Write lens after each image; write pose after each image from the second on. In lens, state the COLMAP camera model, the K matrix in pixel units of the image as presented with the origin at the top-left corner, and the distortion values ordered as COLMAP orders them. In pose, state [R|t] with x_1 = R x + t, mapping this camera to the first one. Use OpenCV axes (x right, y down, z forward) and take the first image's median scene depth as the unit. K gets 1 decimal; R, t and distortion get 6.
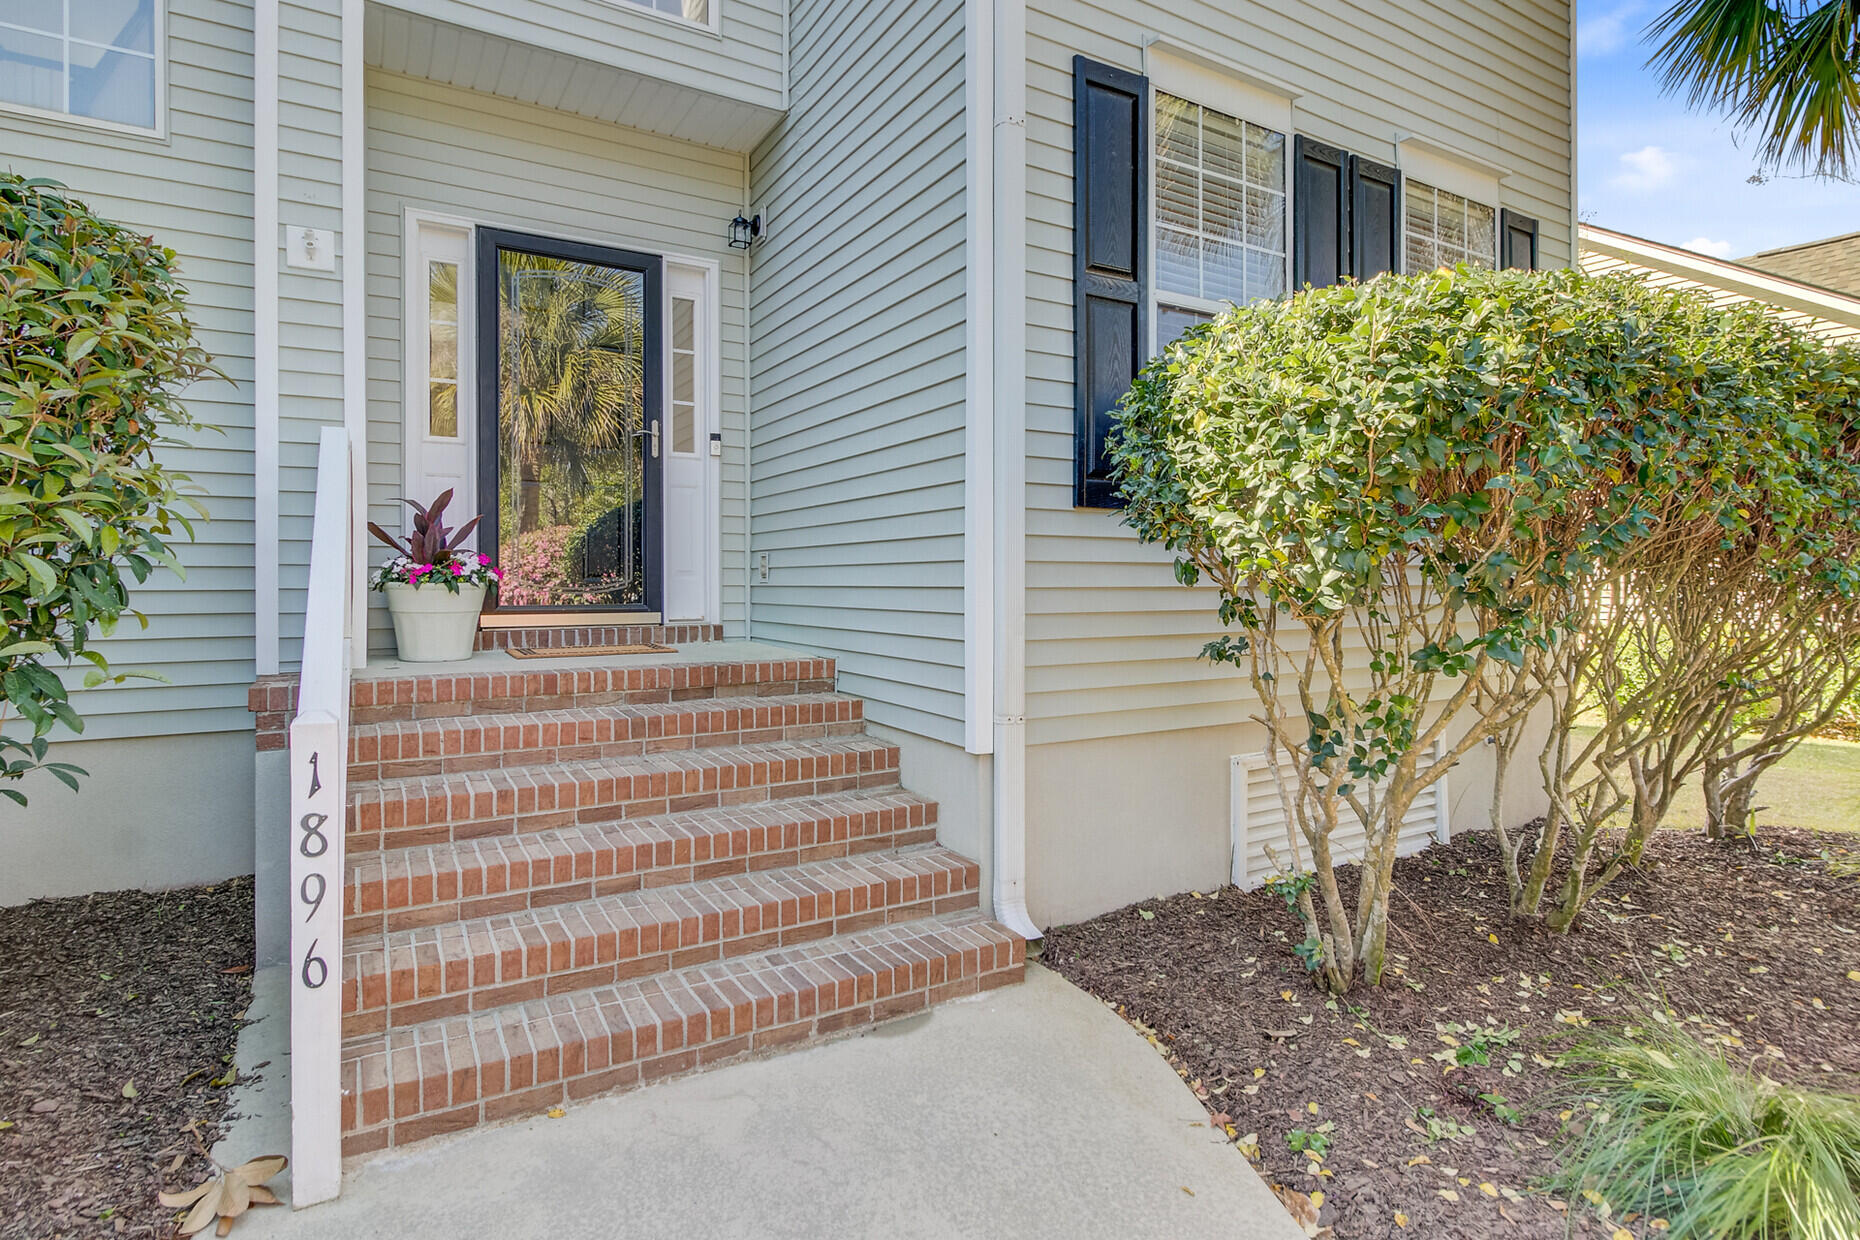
lens RADIAL K [[961.0, 0, 929.8], [0, 961.0, 586.4], [0, 0, 1]] dist [-0.001304, -0.000243]
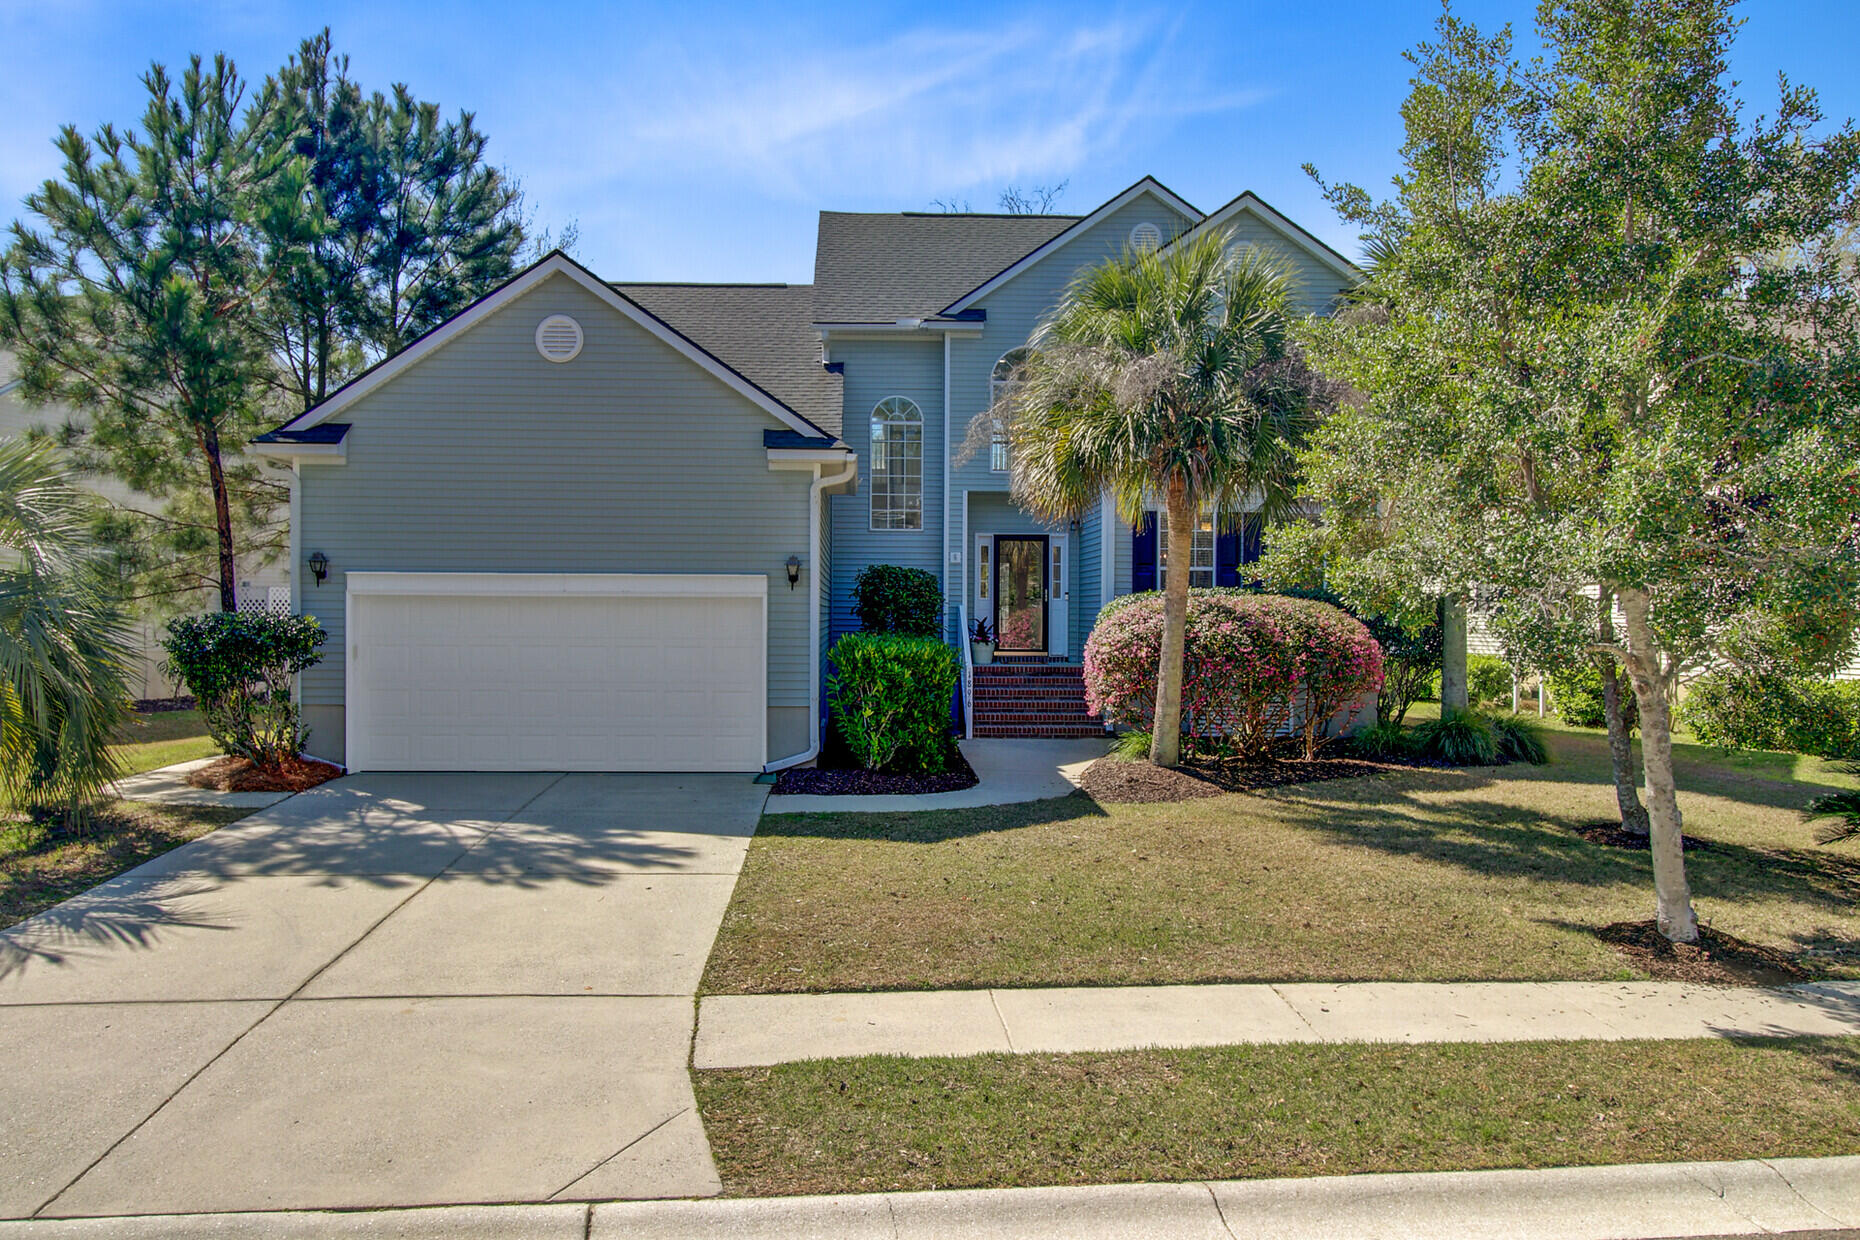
lens RADIAL K [[1494.0, 0, 930.0], [0, 1494.0, 620.0], [0, 0, 1]] dist [-0.004916, -0.000483]
pose [[0.887122, 0.005930, -0.461497, 1.581780], [-0.008492, 0.999958, -0.003475, -0.056559], [0.461457, 0.007002, 0.887135, -3.390277]]
